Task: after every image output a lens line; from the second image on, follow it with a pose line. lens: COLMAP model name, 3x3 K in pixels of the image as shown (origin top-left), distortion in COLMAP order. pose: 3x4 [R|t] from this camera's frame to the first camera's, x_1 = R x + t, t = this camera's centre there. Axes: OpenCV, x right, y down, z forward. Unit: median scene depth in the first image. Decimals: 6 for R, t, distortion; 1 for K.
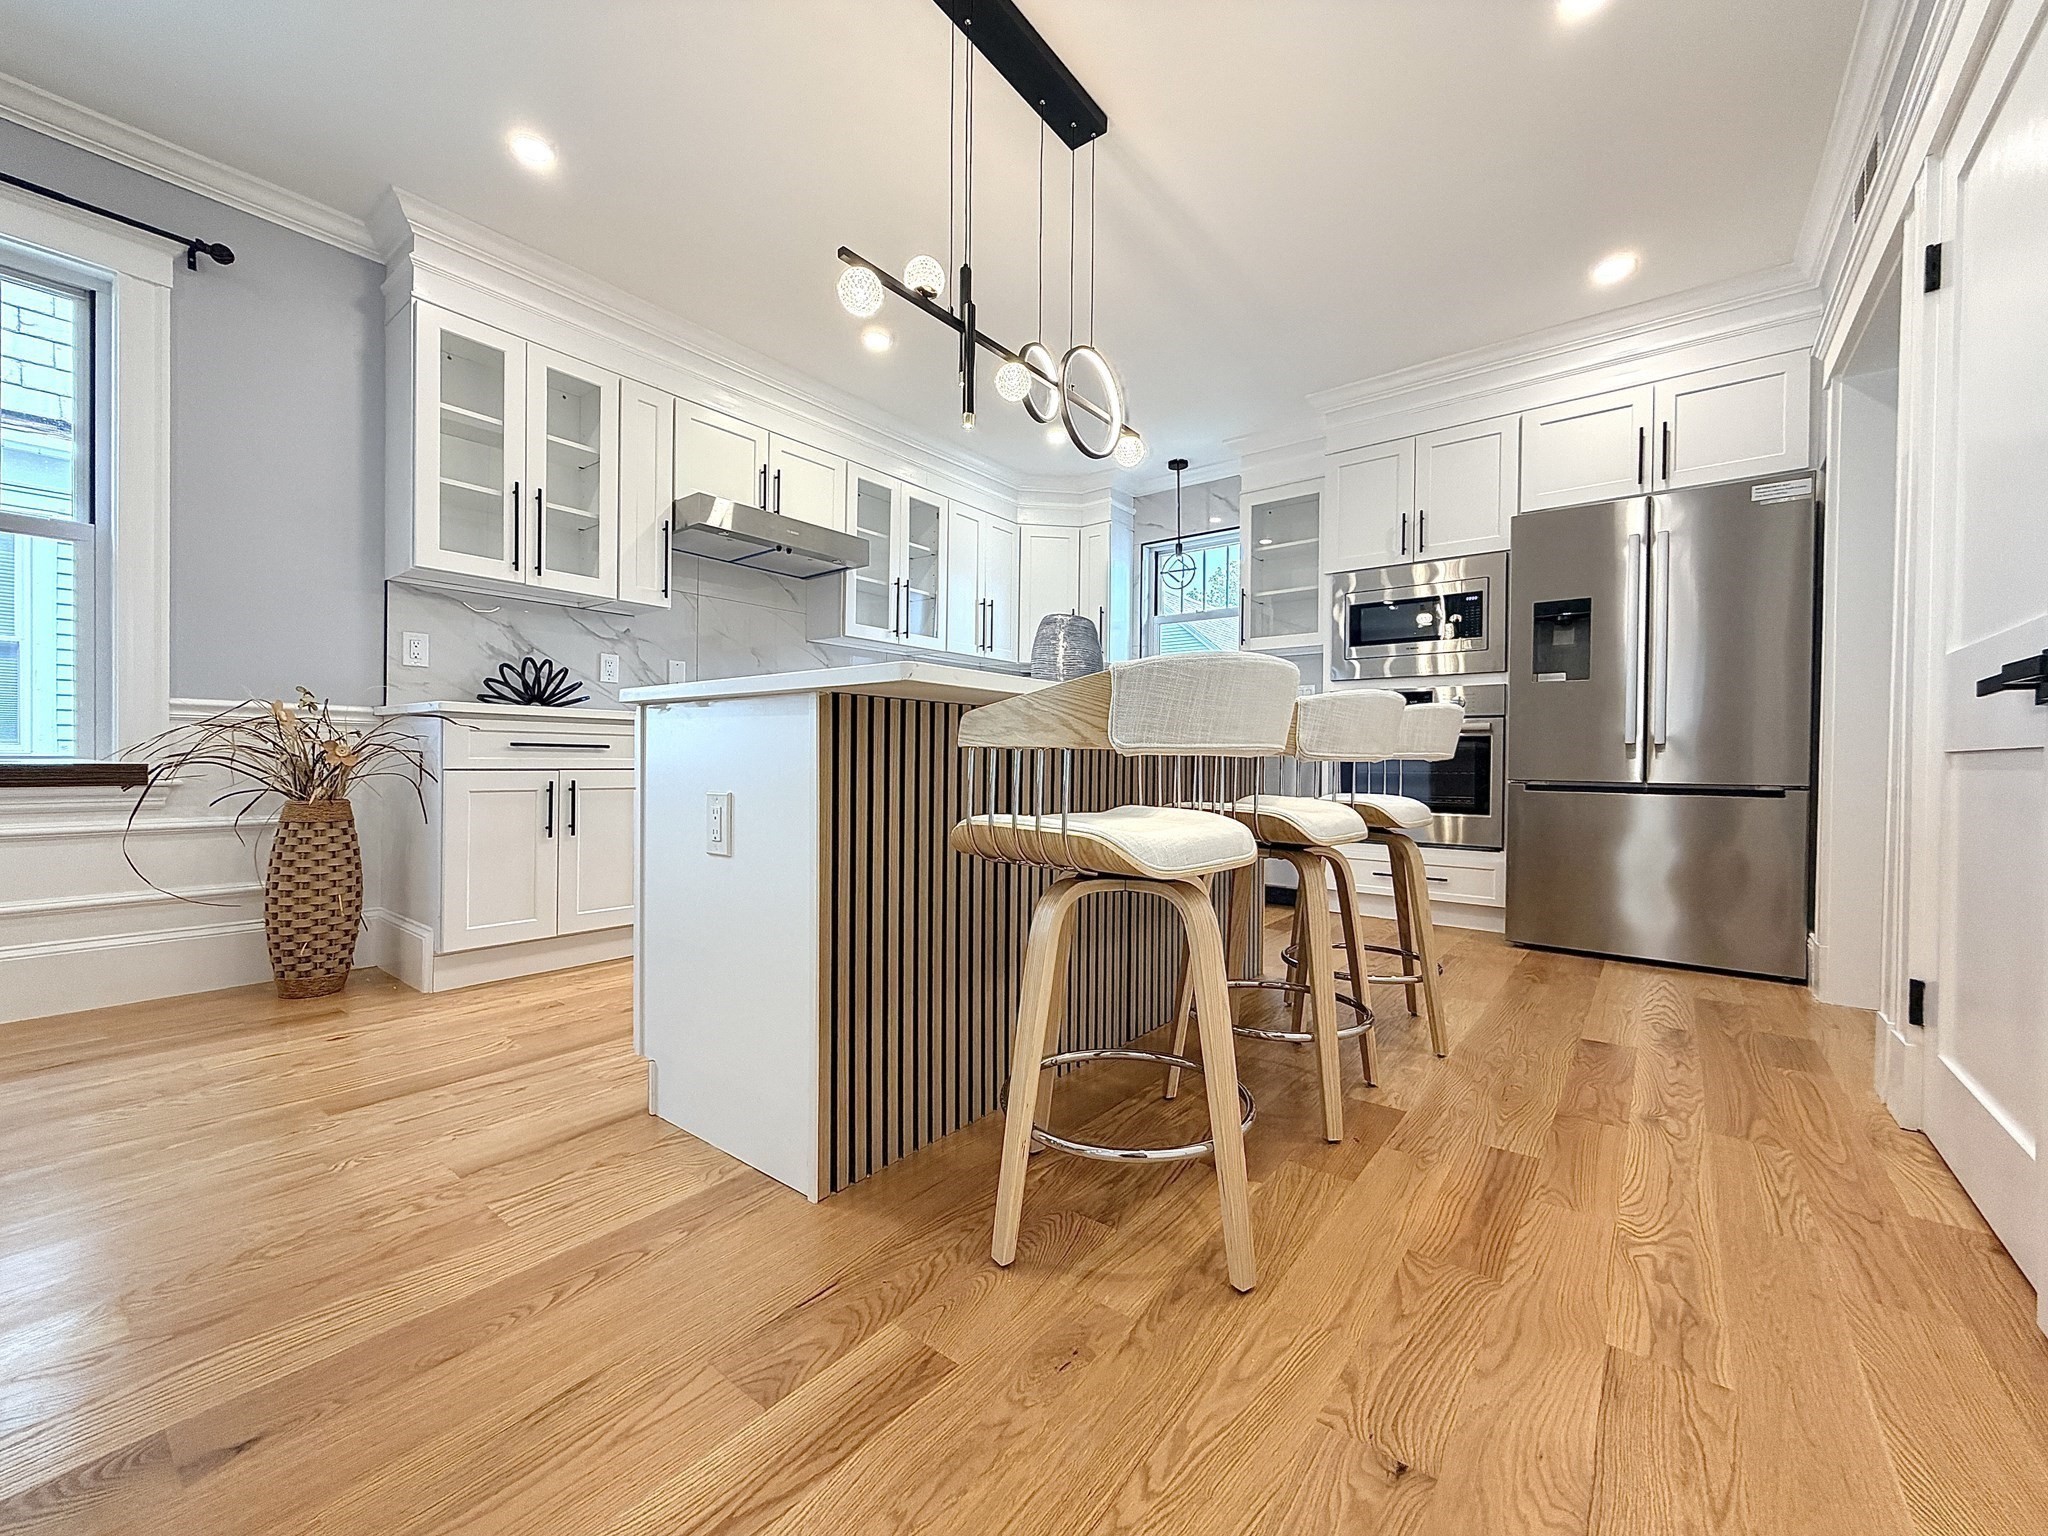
lens RADIAL K [[818.9, 0, 1018.2], [0, 818.9, 765.1], [0, 0, 1]] dist [-0.000257, 0.000103]
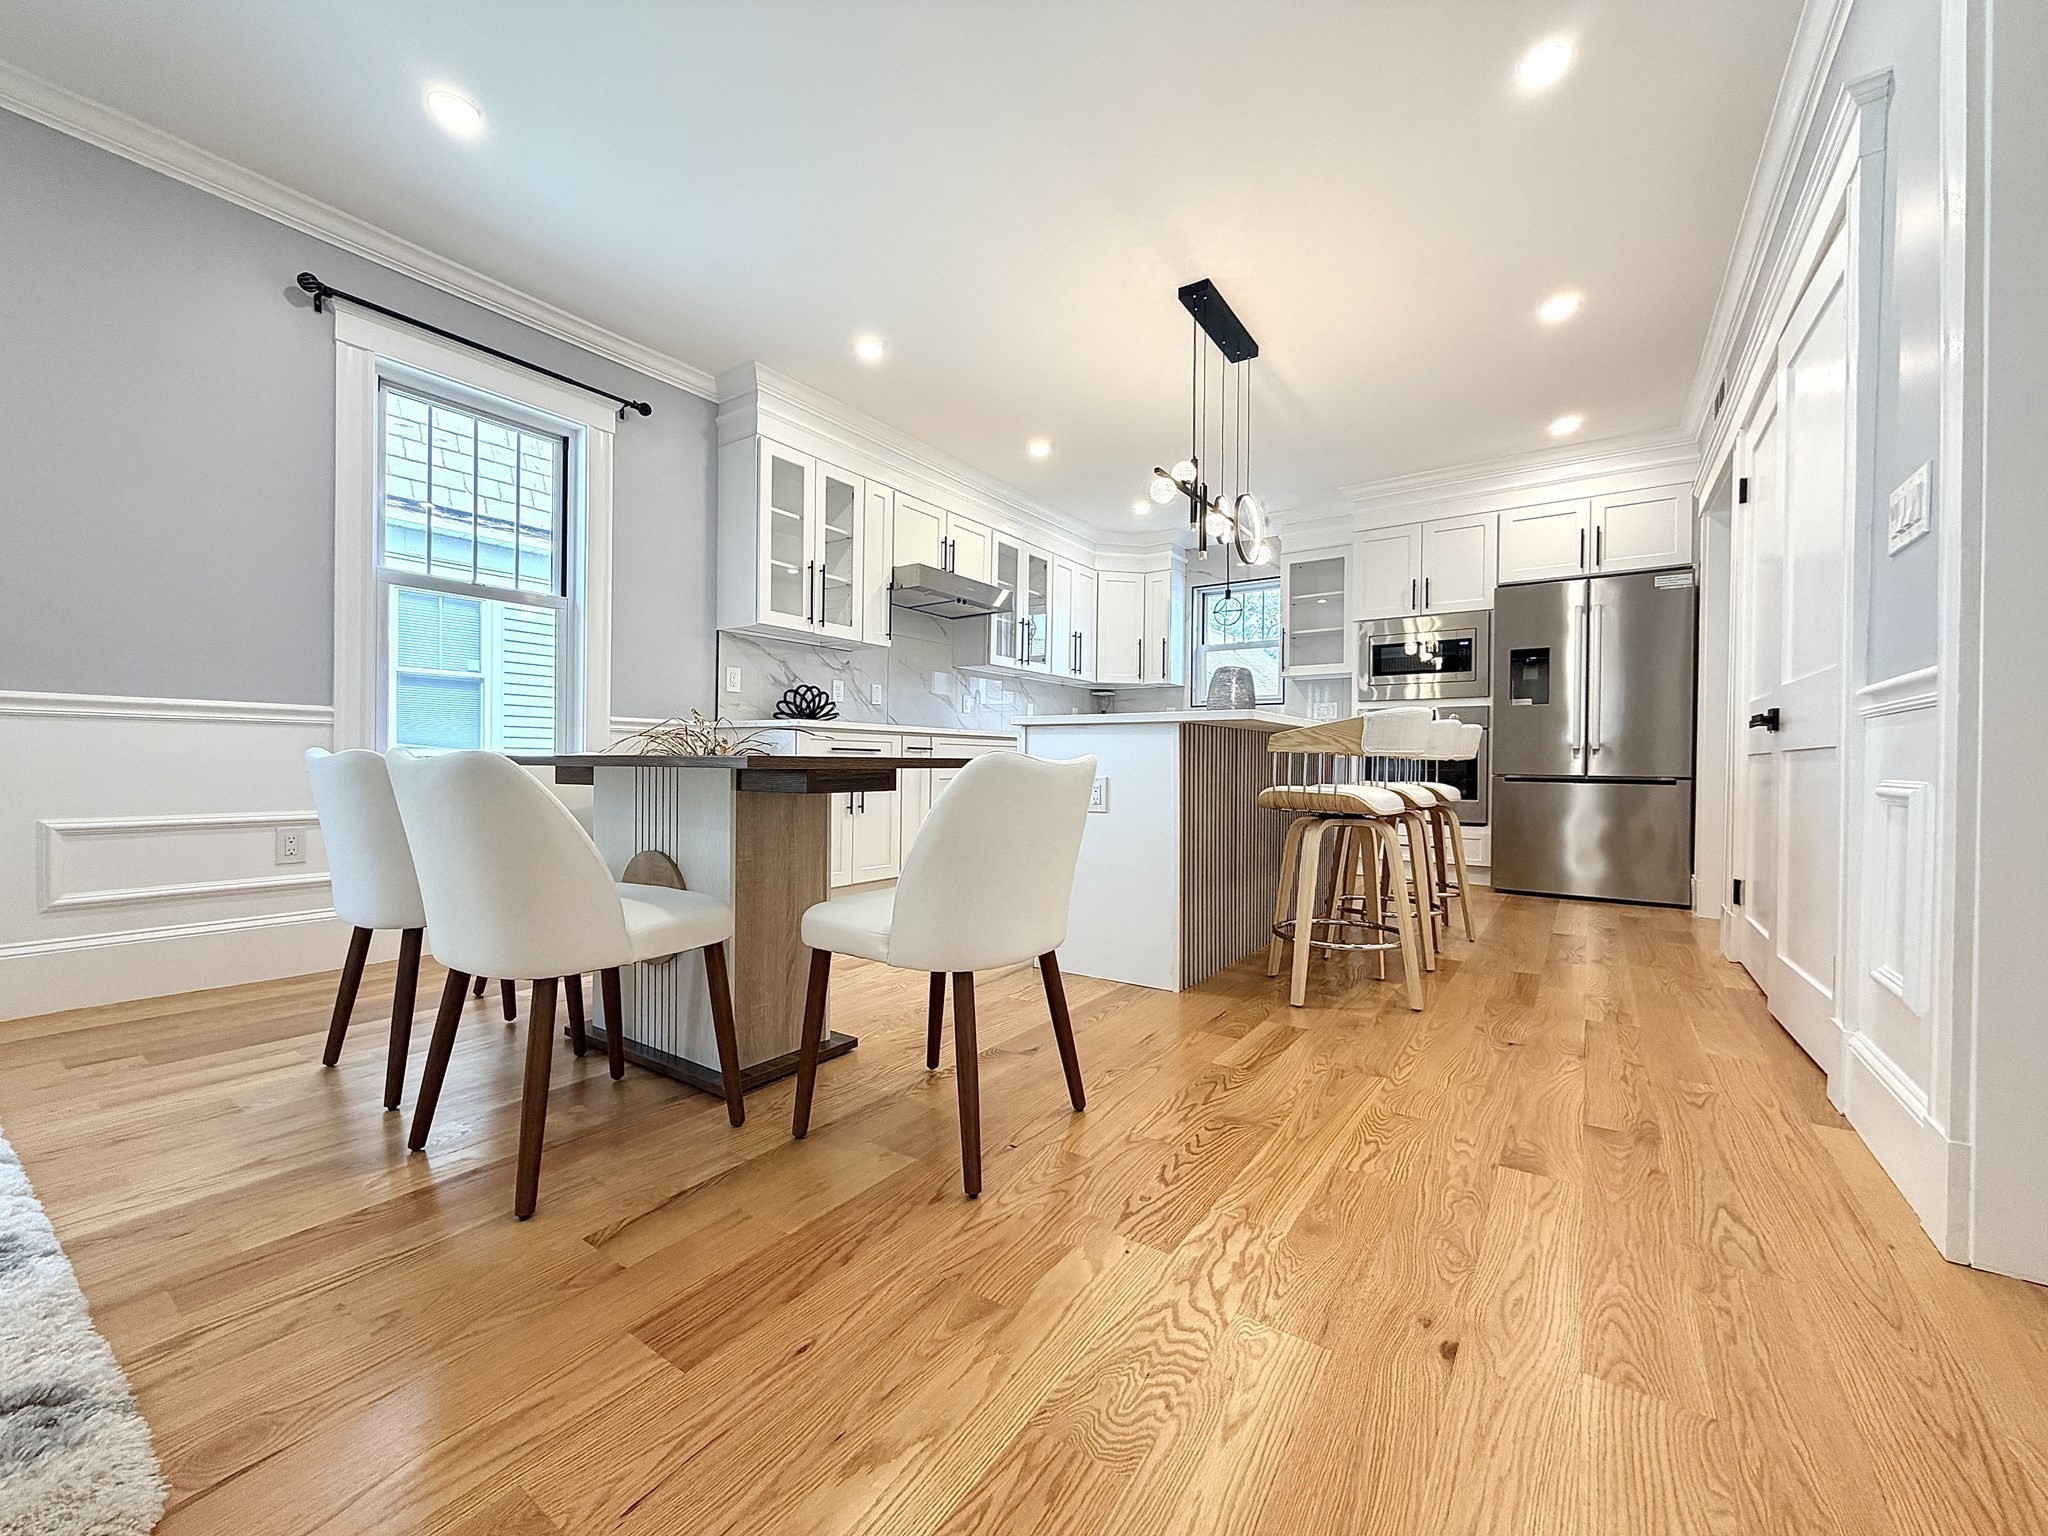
lens RADIAL K [[816.2, 0, 1020.6], [0, 816.2, 763.2], [0, 0, 1]] dist [0.000642, 0.000241]
pose [[0.998120, -0.000506, 0.061282, -0.329108], [0.000796, 0.999989, -0.004705, 0.005854], [-0.061279, 0.004745, 0.998109, -0.390130]]
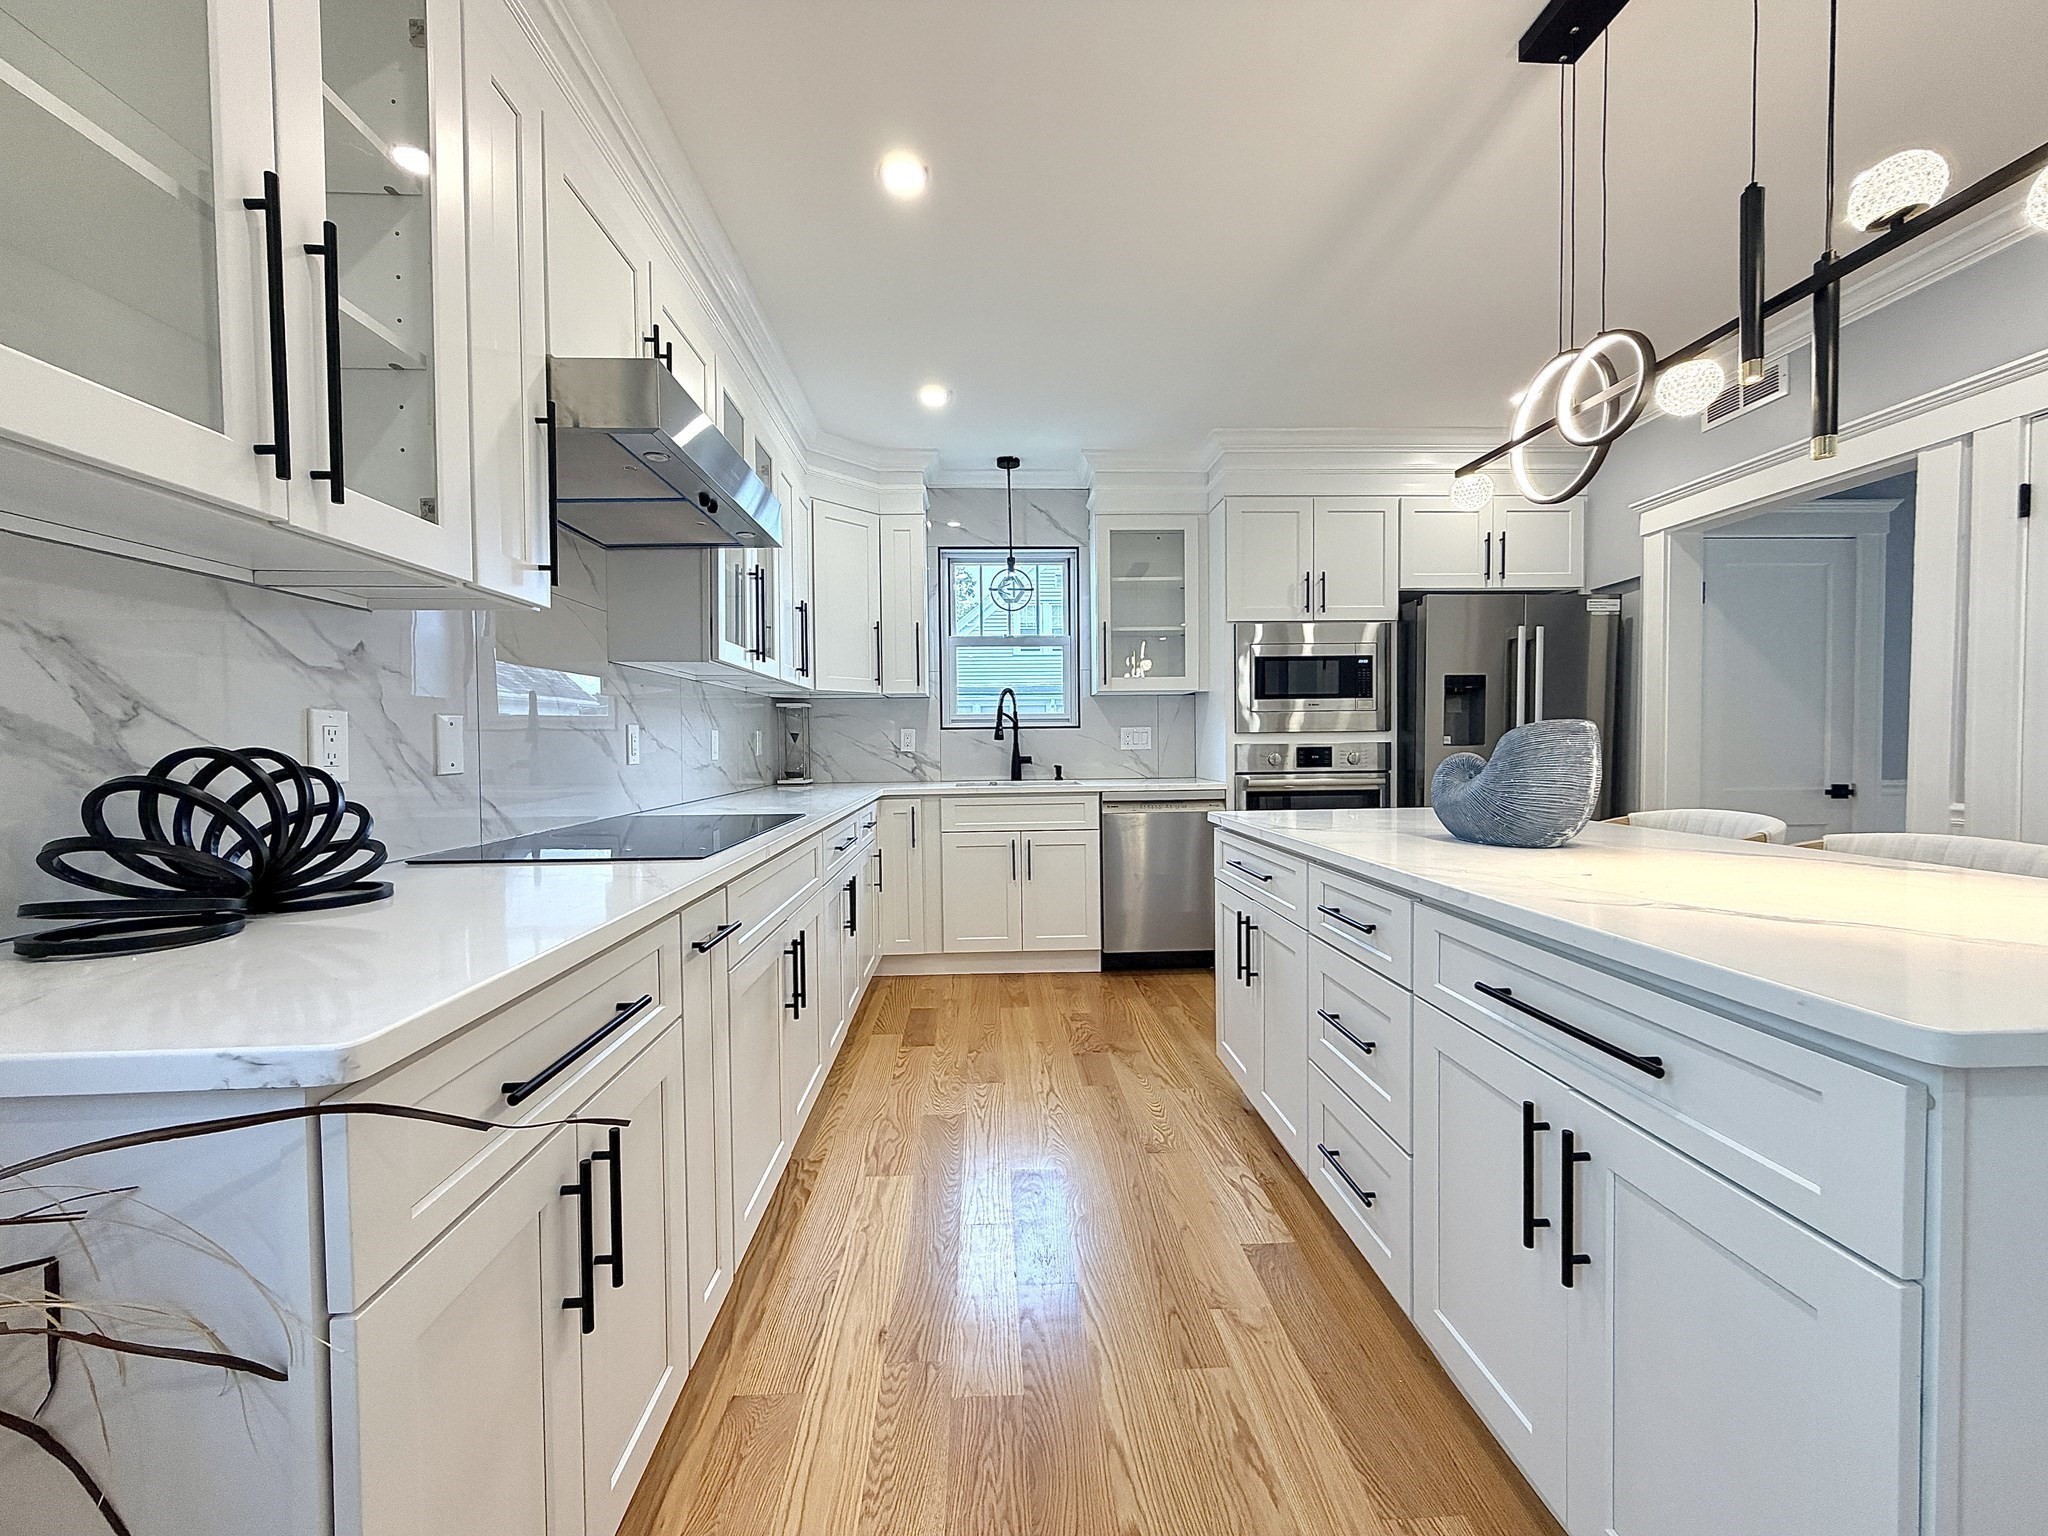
lens RADIAL K [[816.2, 0, 1020.6], [0, 816.2, 763.2], [0, 0, 1]] dist [0.000642, 0.000241]
pose [[0.751767, -0.036713, 0.658406, -0.585900], [0.023781, 0.999309, 0.028569, -0.131717], [-0.659000, -0.005820, 0.752120, 0.580283]]
